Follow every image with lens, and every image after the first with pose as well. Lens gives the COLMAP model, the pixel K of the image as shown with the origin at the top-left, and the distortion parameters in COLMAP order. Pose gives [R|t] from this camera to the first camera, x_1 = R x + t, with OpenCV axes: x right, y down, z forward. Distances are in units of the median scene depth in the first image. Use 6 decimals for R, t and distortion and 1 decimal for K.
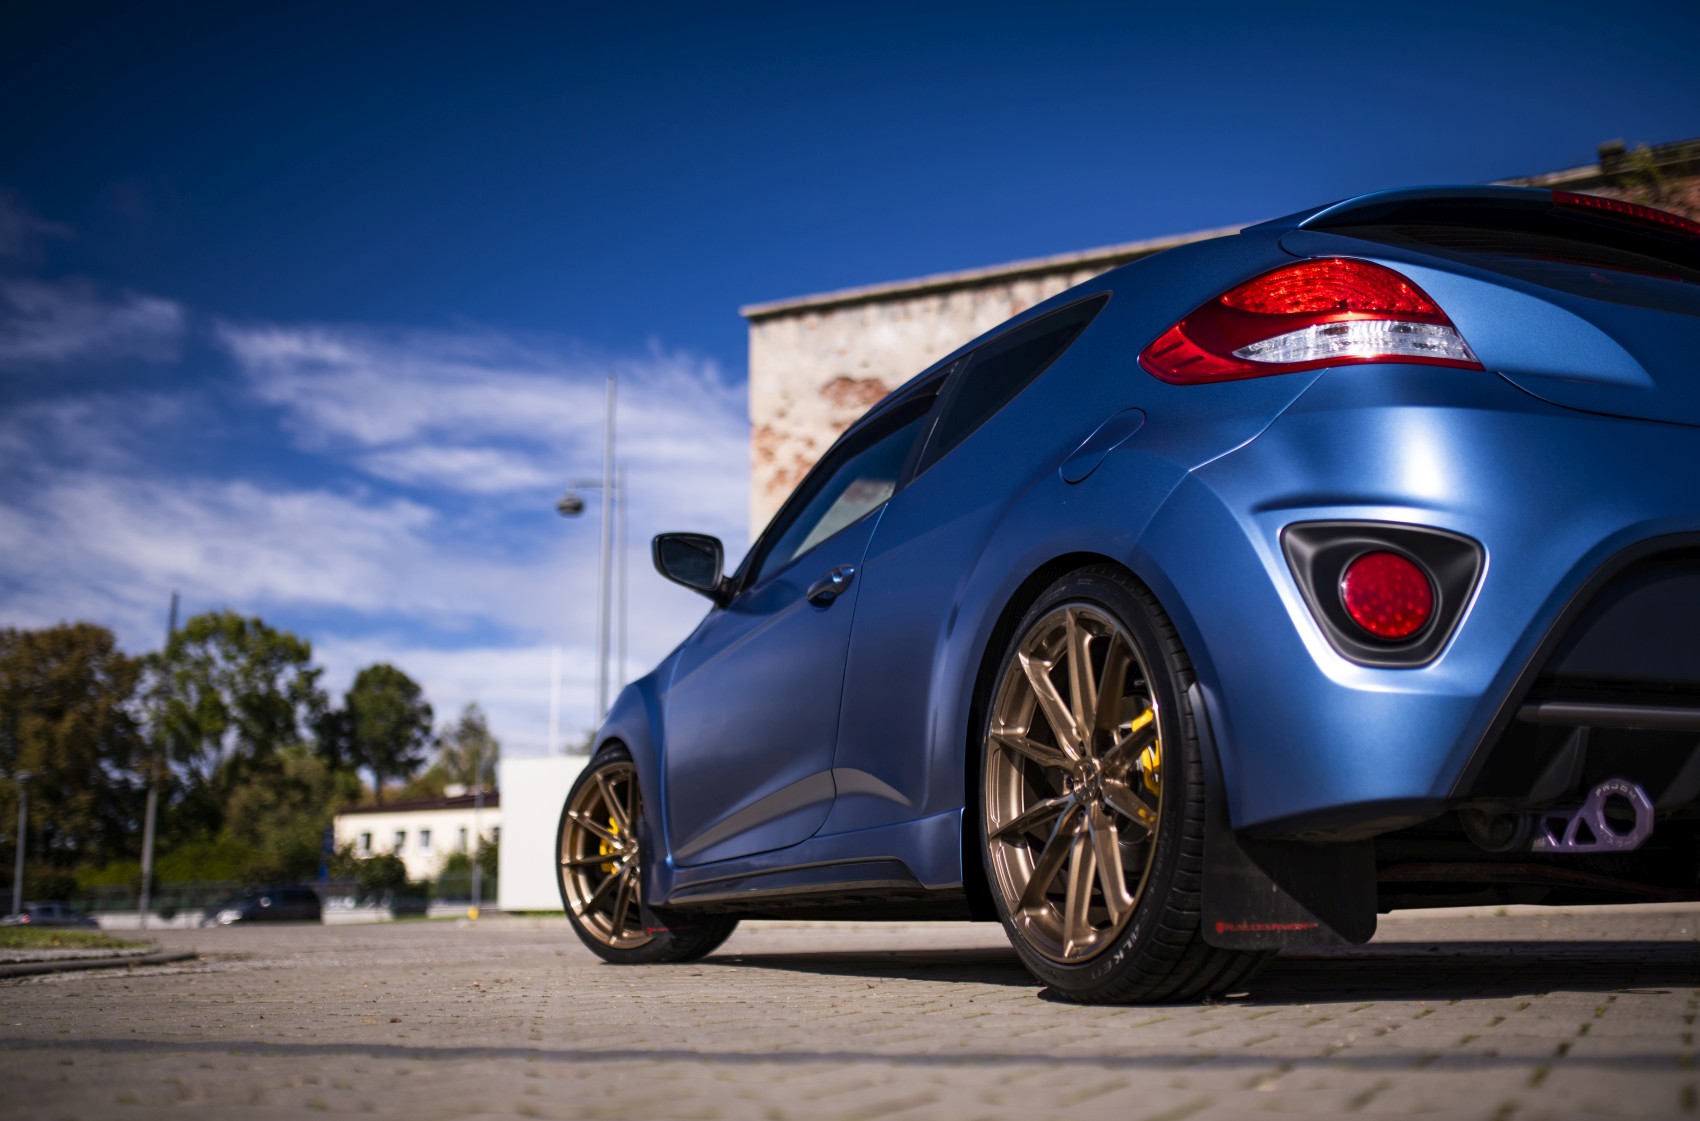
lens RADIAL K [[1654.8, 0, 879.1], [0, 1654.8, 486.5], [0, 0, 1]] dist [-0.016556, 0.002523]
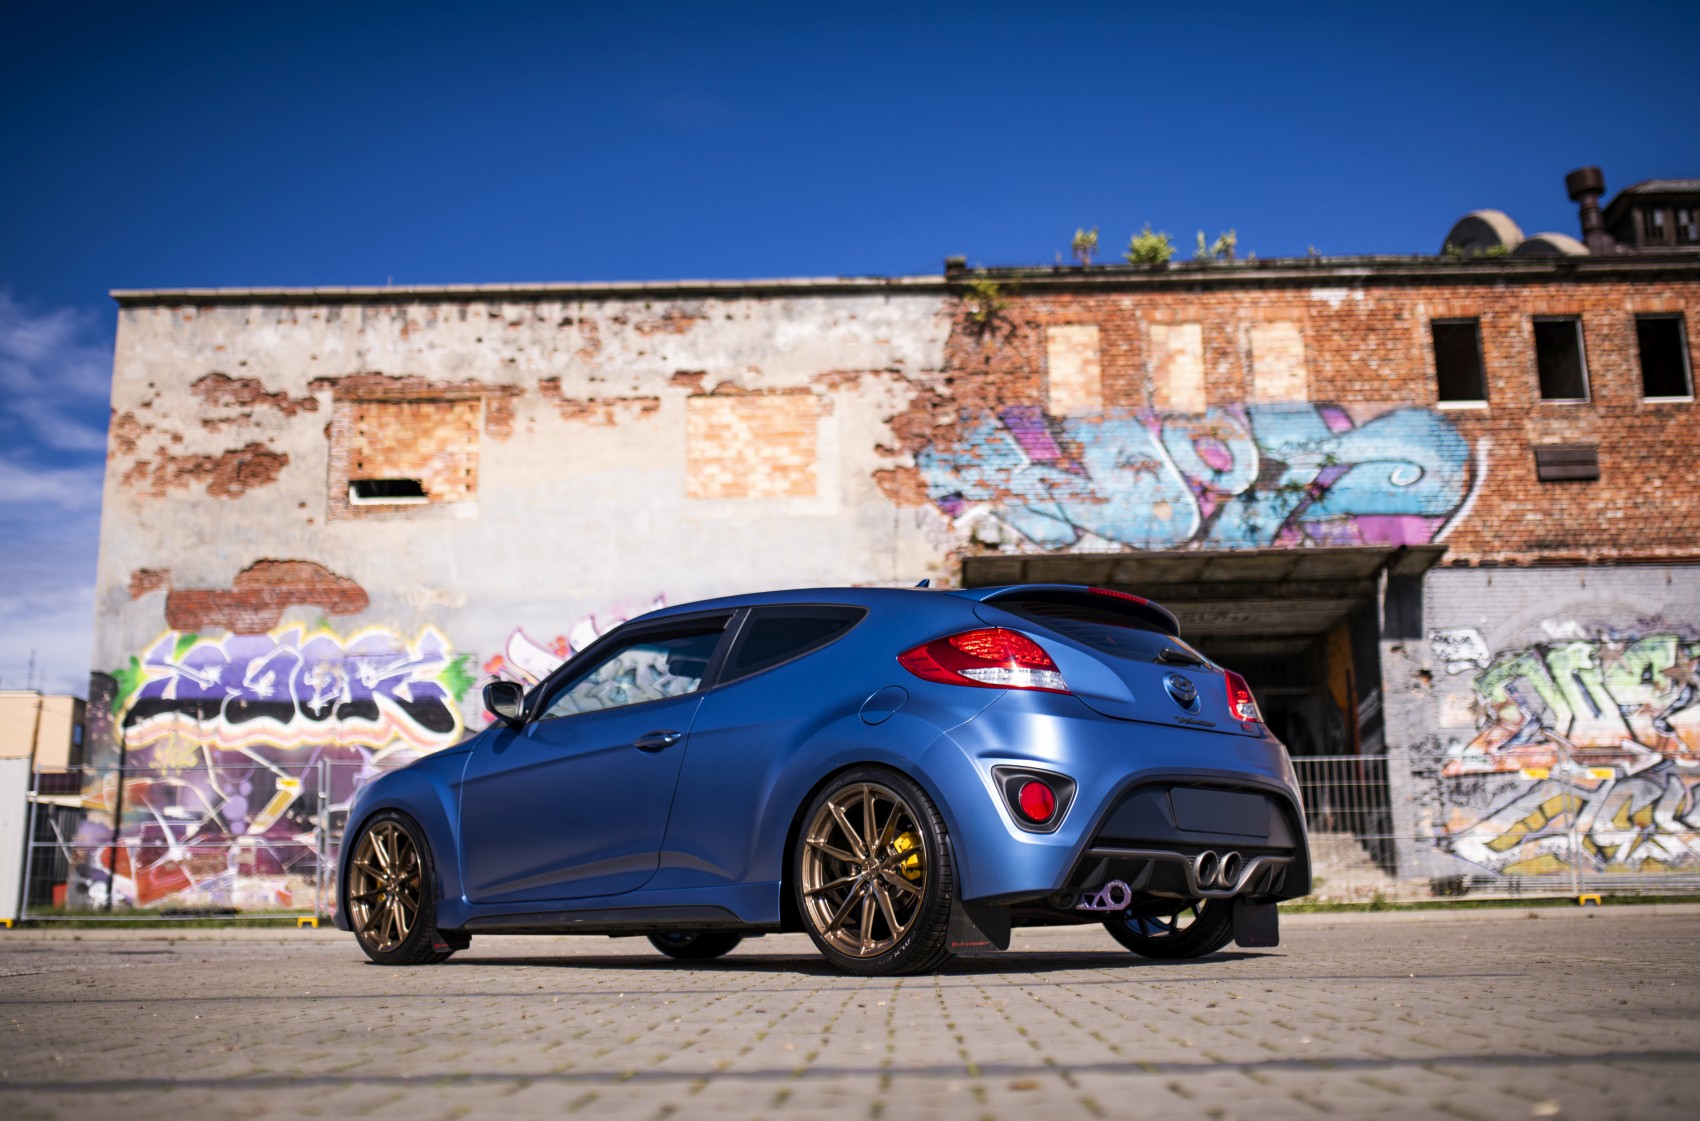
lens RADIAL K [[1698.7, 0, 868.5], [0, 1698.7, 535.1], [0, 0, 1]] dist [-0.073463, 0.117601]
pose [[0.915883, 0.075050, 0.394367, -0.701087], [-0.088142, 0.995993, 0.015160, -0.255403], [-0.391649, -0.048645, 0.918828, -0.868859]]
